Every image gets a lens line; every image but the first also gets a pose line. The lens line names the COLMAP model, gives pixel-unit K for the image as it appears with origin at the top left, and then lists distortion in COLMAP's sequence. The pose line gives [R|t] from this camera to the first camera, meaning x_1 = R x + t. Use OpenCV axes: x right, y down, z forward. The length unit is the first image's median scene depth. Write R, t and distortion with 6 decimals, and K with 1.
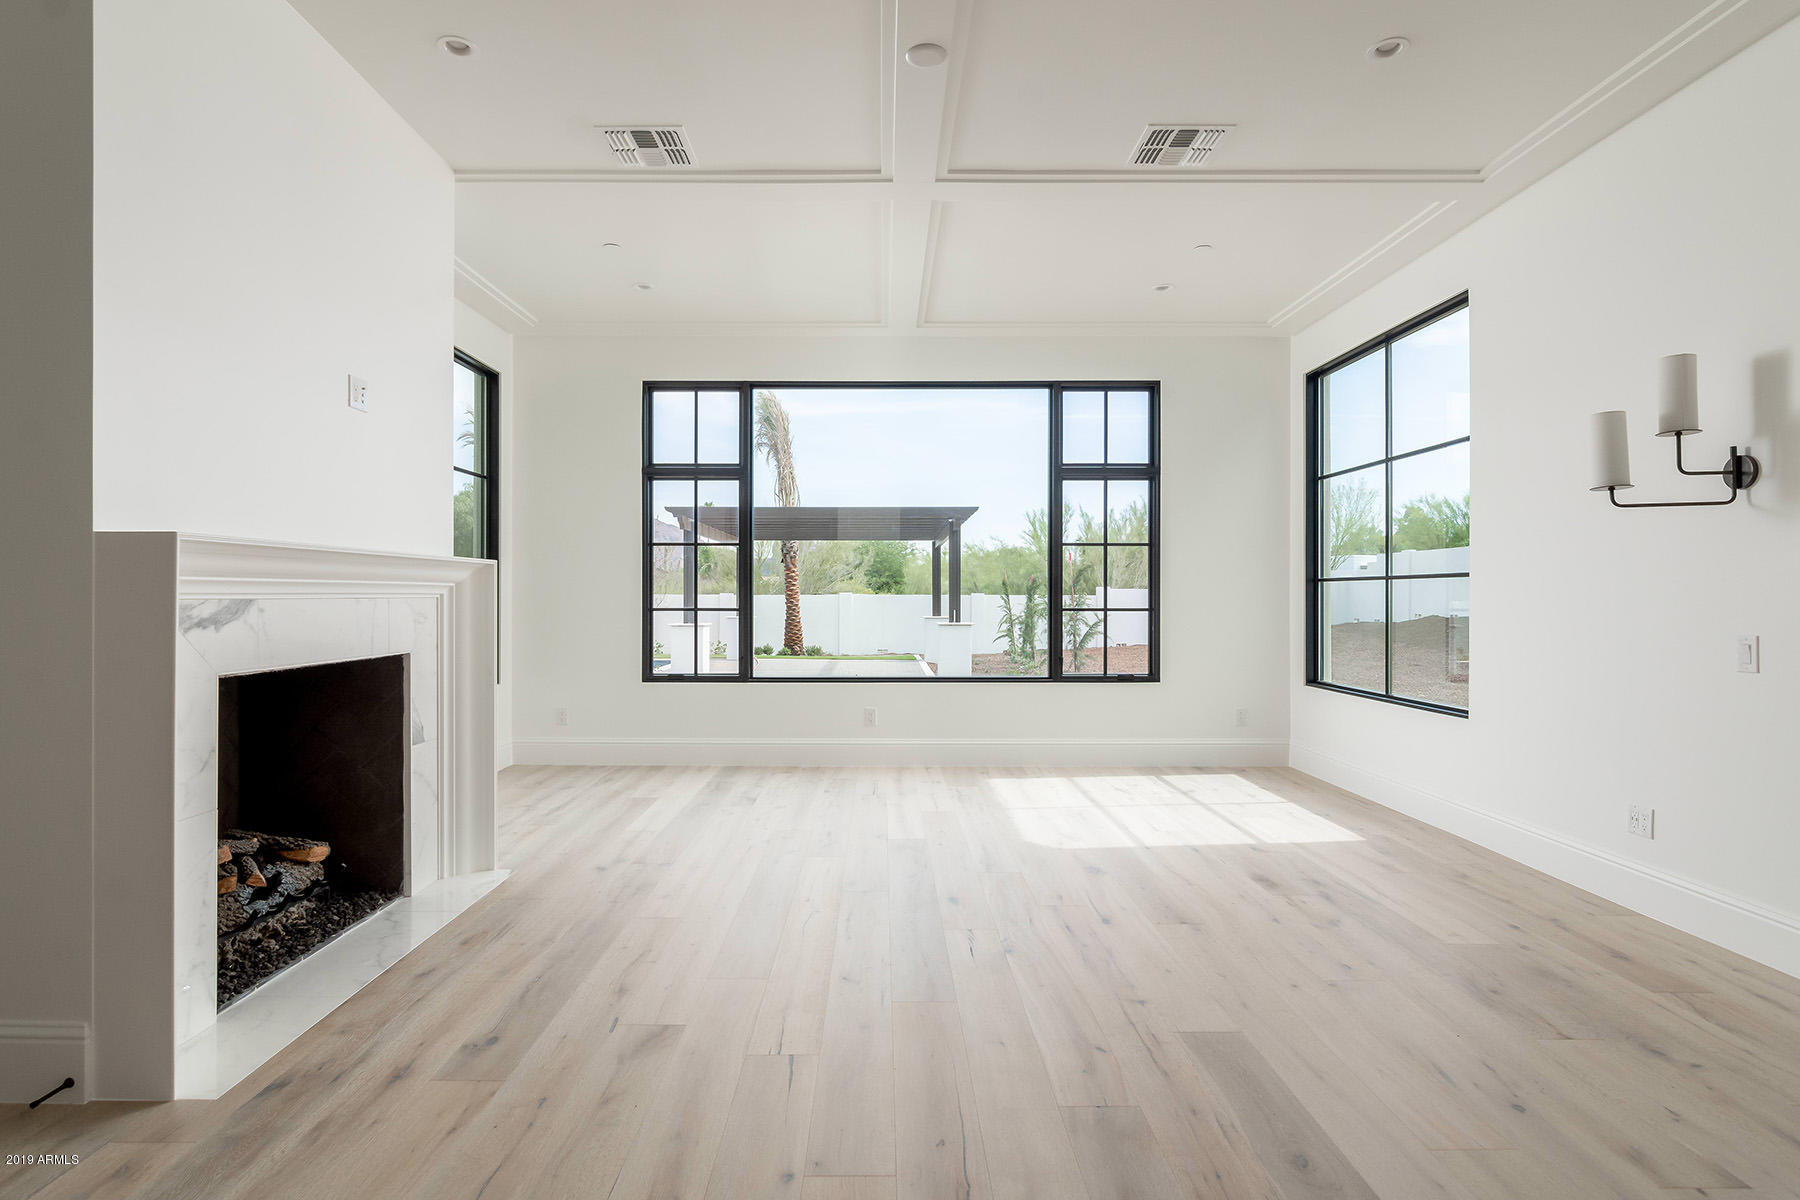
lens RADIAL K [[899.2, 0, 900.0], [0, 899.2, 600.0], [0, 0, 1]] dist [-0.000261, -0.000056]
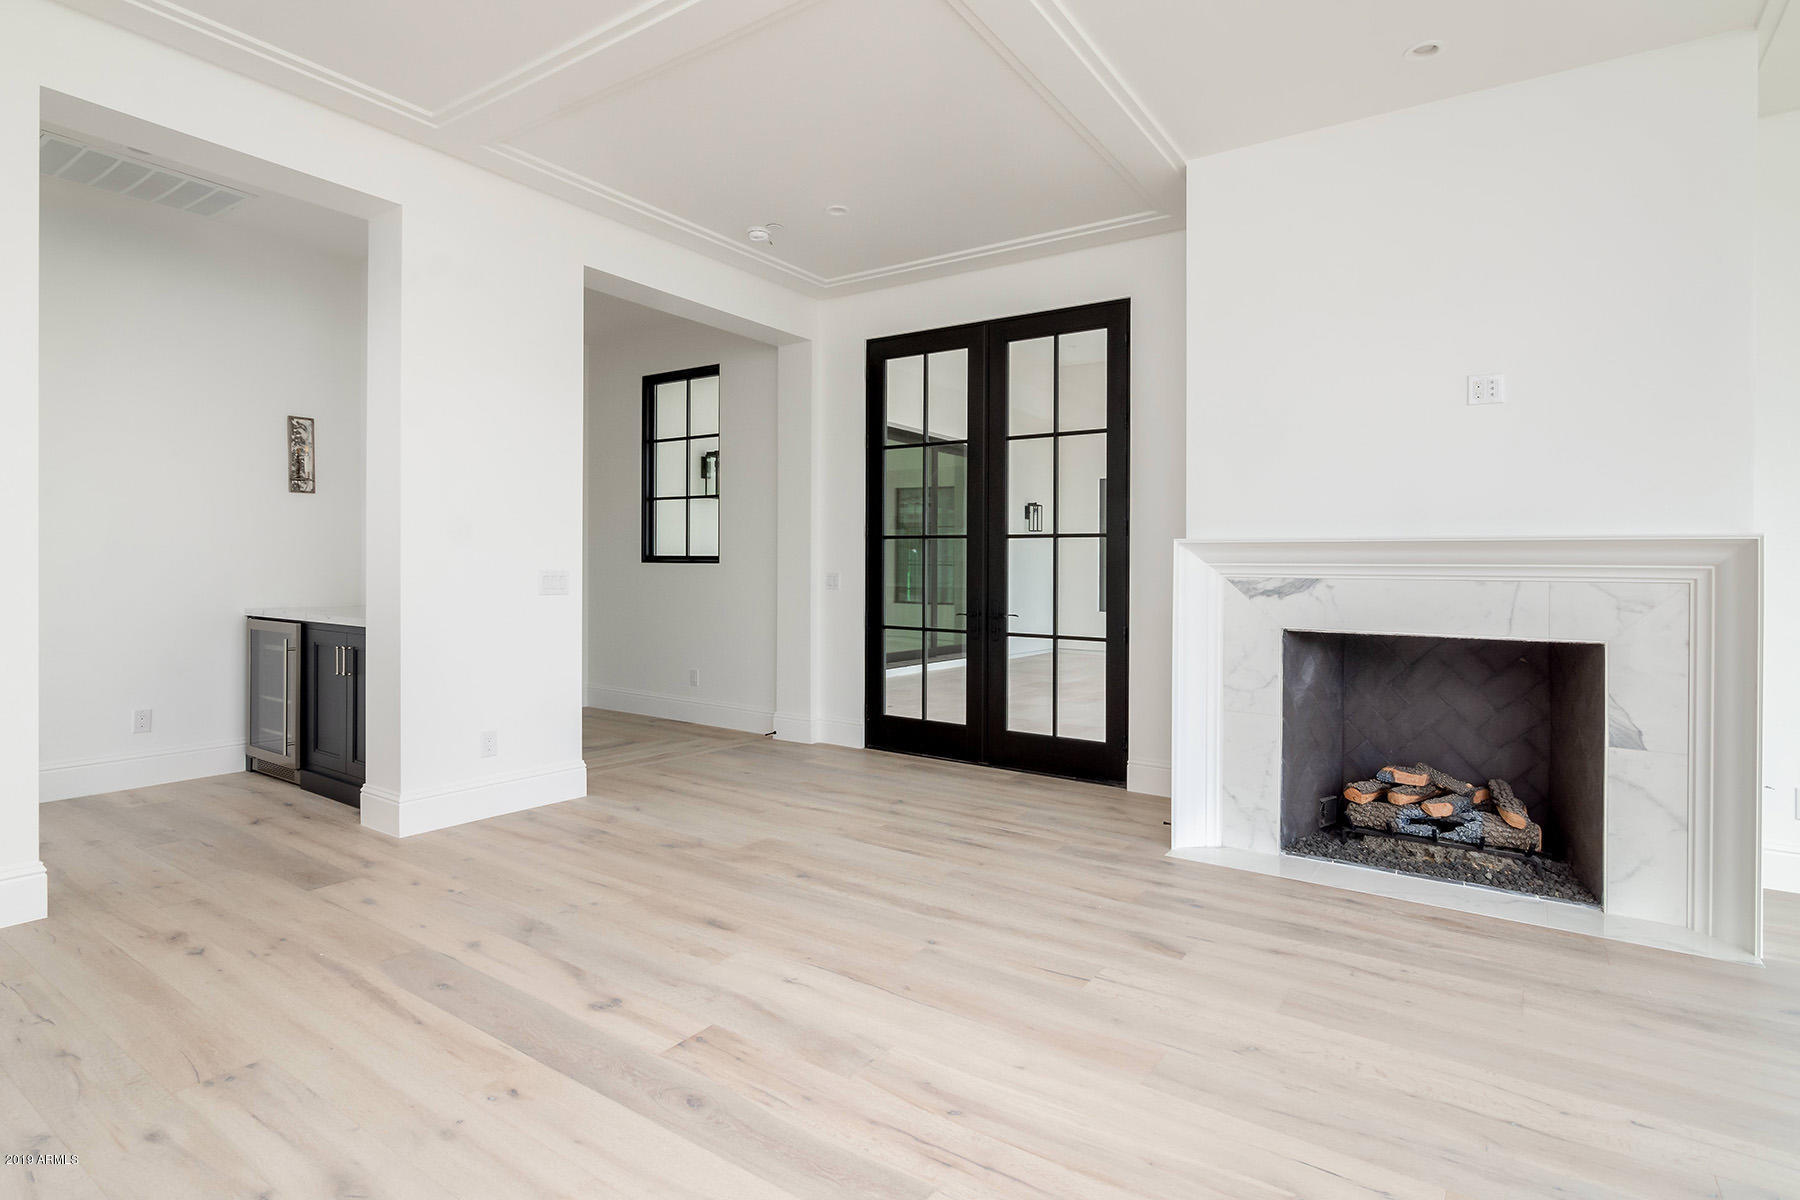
lens RADIAL K [[926.8, 0, 896.7], [0, 926.8, 580.4], [0, 0, 1]] dist [-0.001151, -0.000081]
pose [[-0.558386, 0.000273, -0.829581, 0.923048], [-0.017224, 0.999781, 0.011922, -0.004385], [0.829402, 0.020945, -0.558259, 1.360308]]
